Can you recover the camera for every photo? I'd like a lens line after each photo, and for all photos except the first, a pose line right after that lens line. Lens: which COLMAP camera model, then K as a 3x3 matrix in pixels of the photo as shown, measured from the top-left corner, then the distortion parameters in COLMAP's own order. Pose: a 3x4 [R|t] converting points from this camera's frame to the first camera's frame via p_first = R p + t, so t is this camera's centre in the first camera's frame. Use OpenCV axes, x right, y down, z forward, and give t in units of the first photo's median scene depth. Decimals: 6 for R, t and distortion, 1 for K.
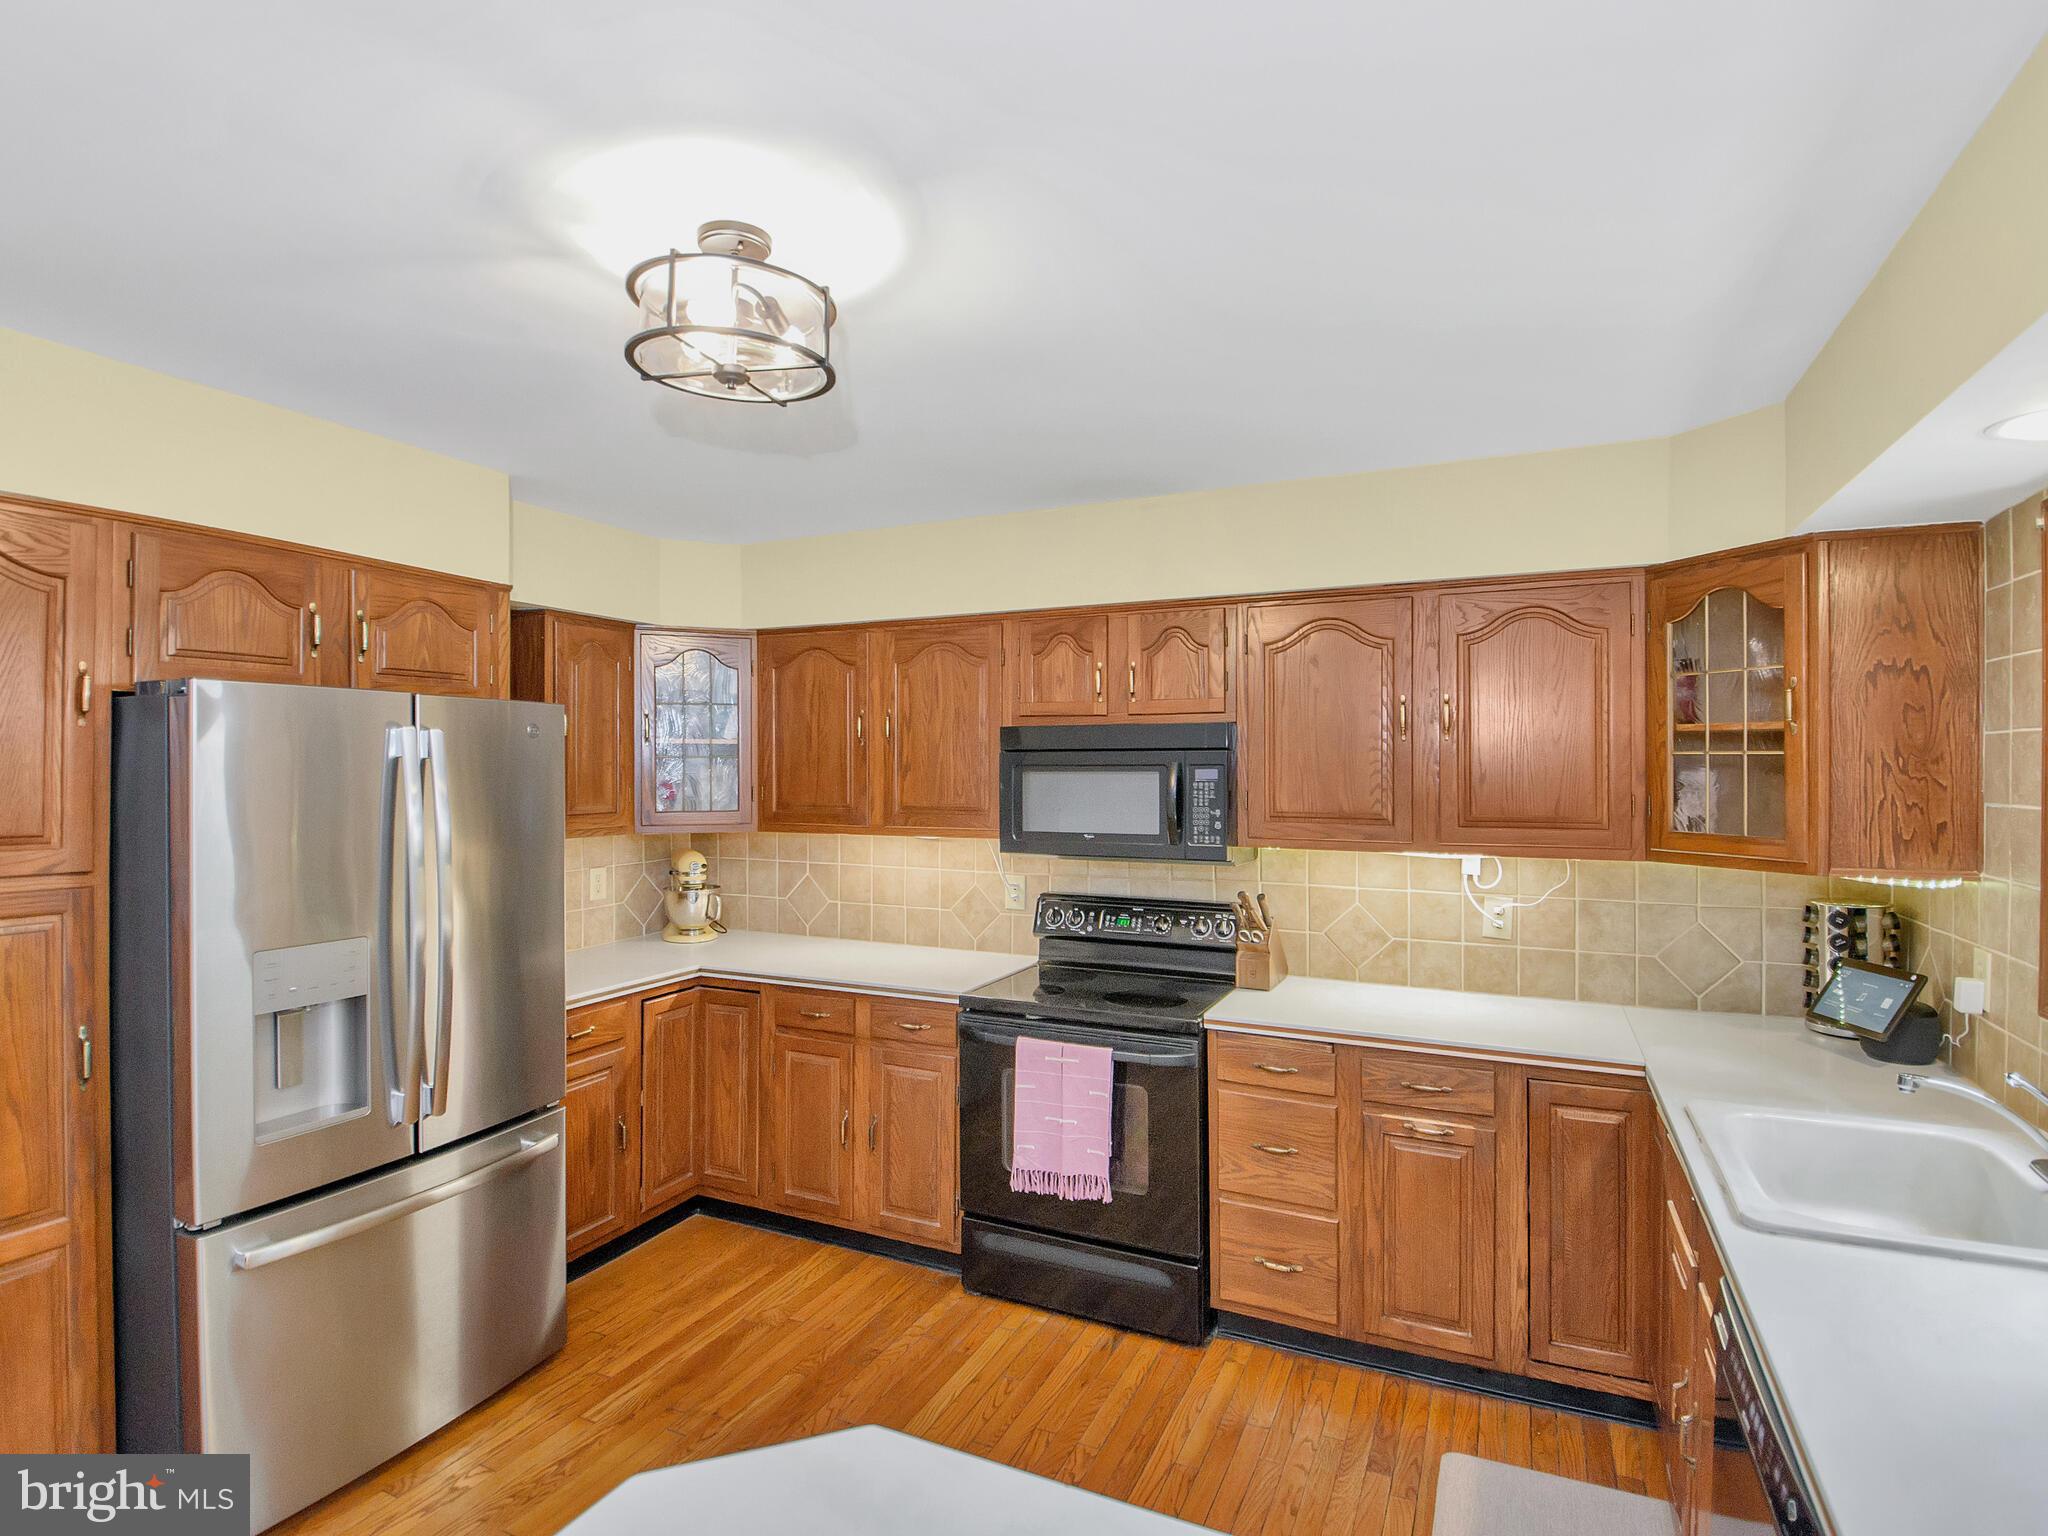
lens RADIAL K [[1032.0, 0, 1002.9], [0, 1032.0, 744.7], [0, 0, 1]] dist [0.007283, -0.029959]
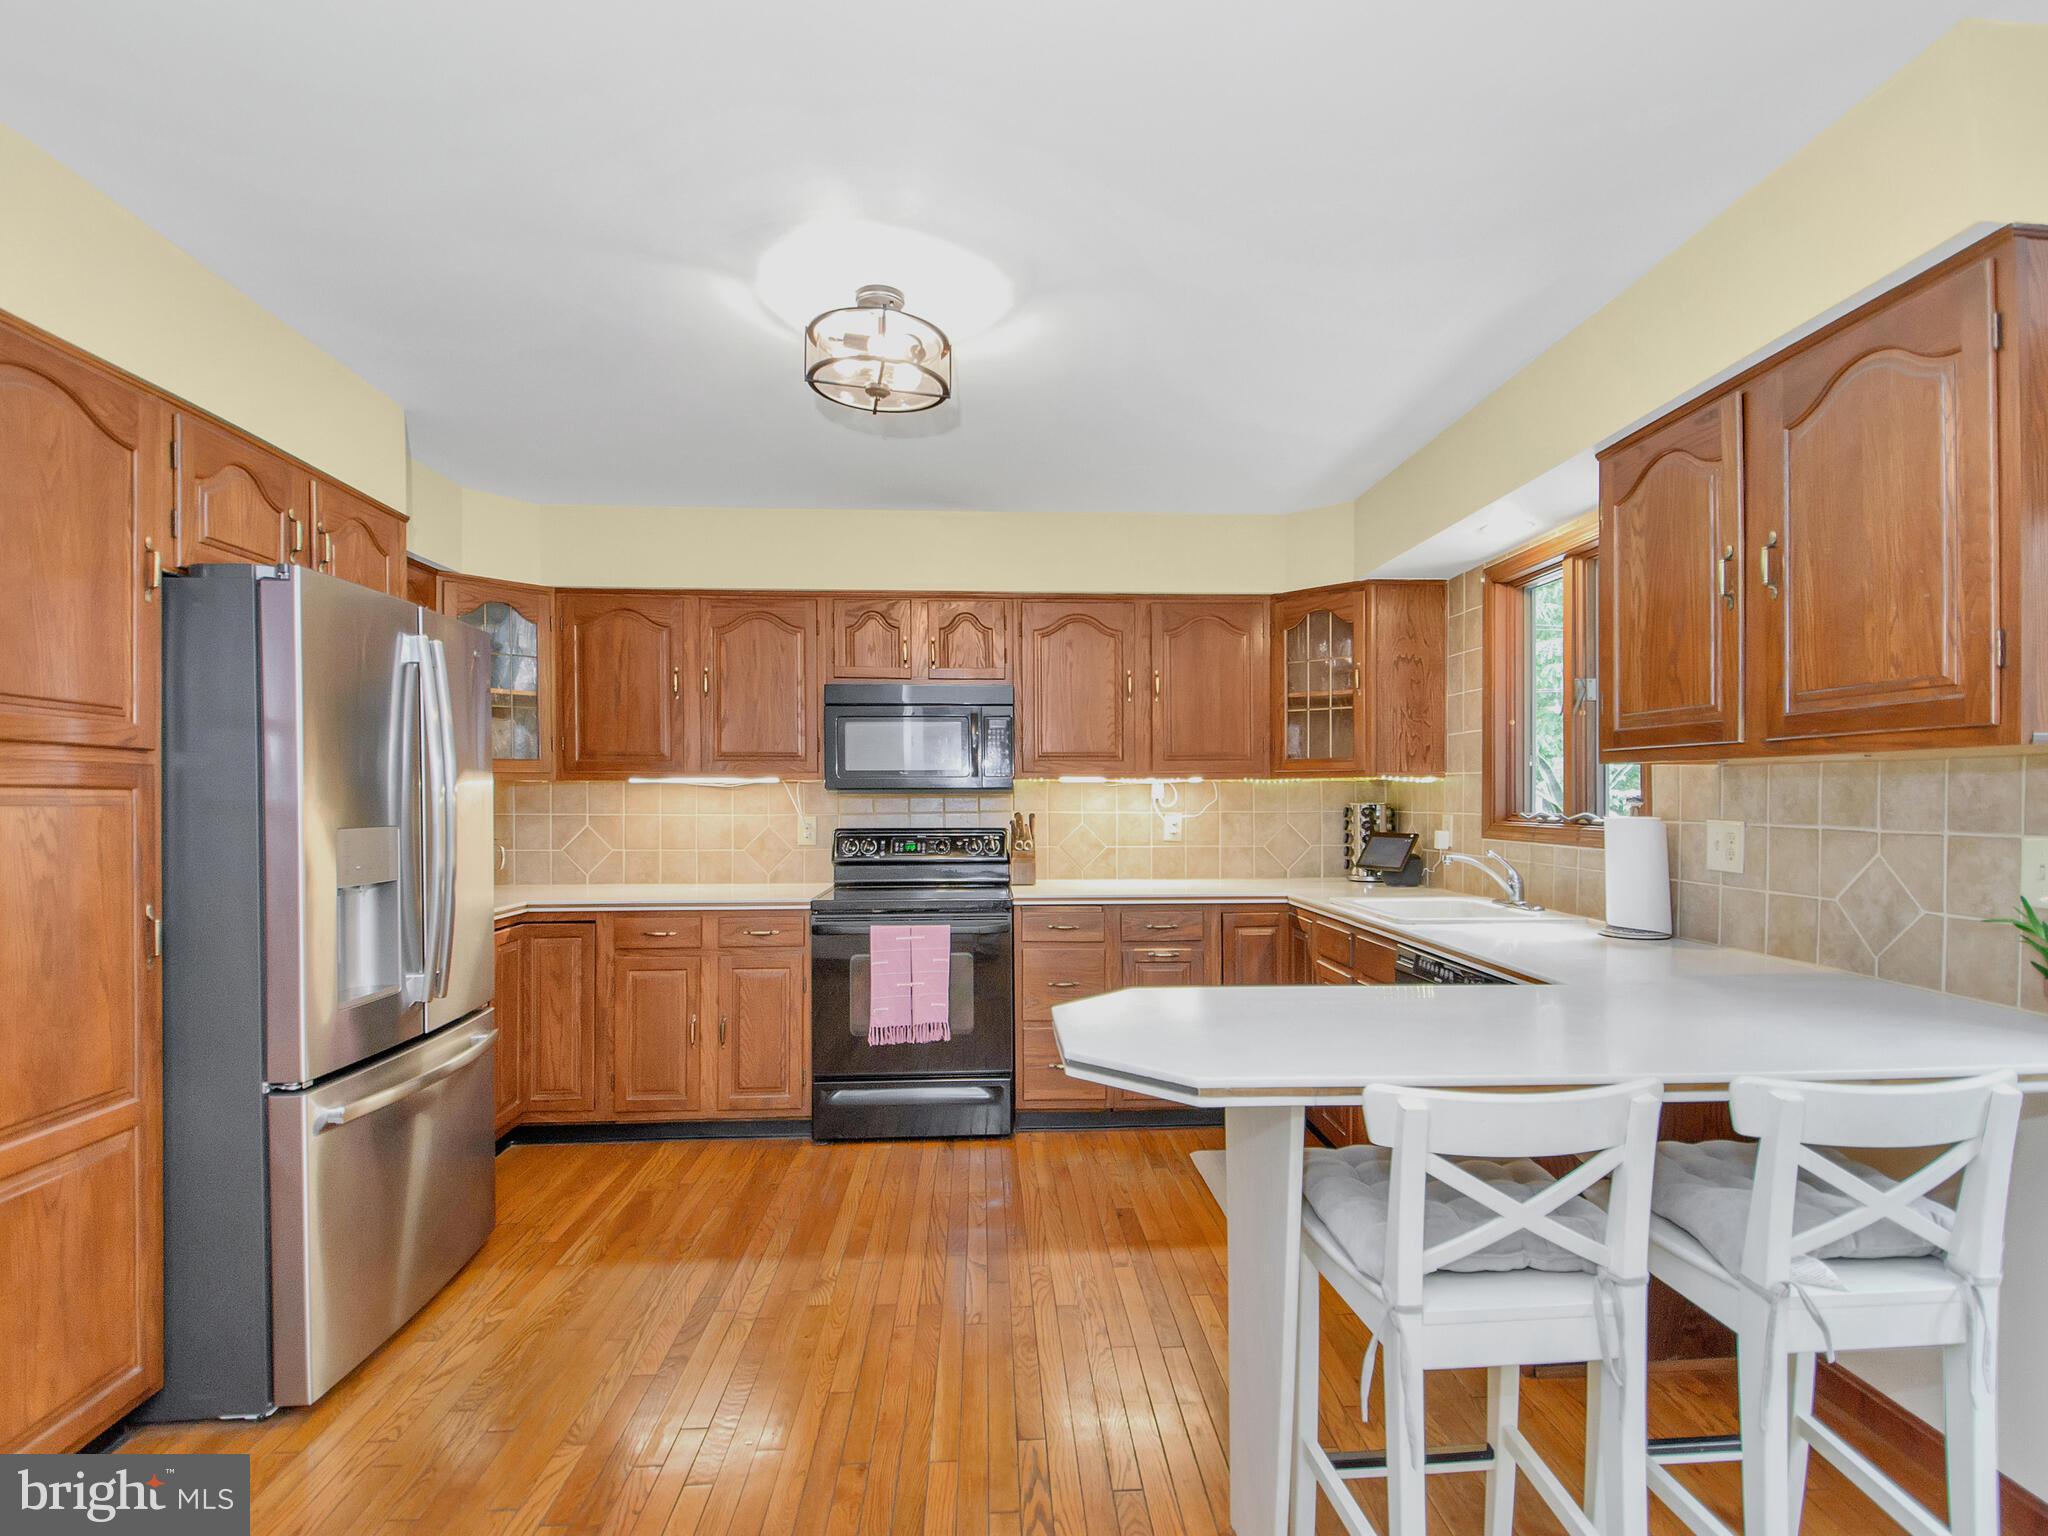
lens RADIAL K [[1063.1, 0, 1017.9], [0, 1063.1, 780.5], [0, 0, 1]] dist [0.018822, -0.030728]
pose [[0.874697, 0.005259, 0.484641, -0.464104], [-0.007591, 0.999967, 0.002851, 0.102204], [-0.484610, -0.006173, 0.874709, -0.223876]]
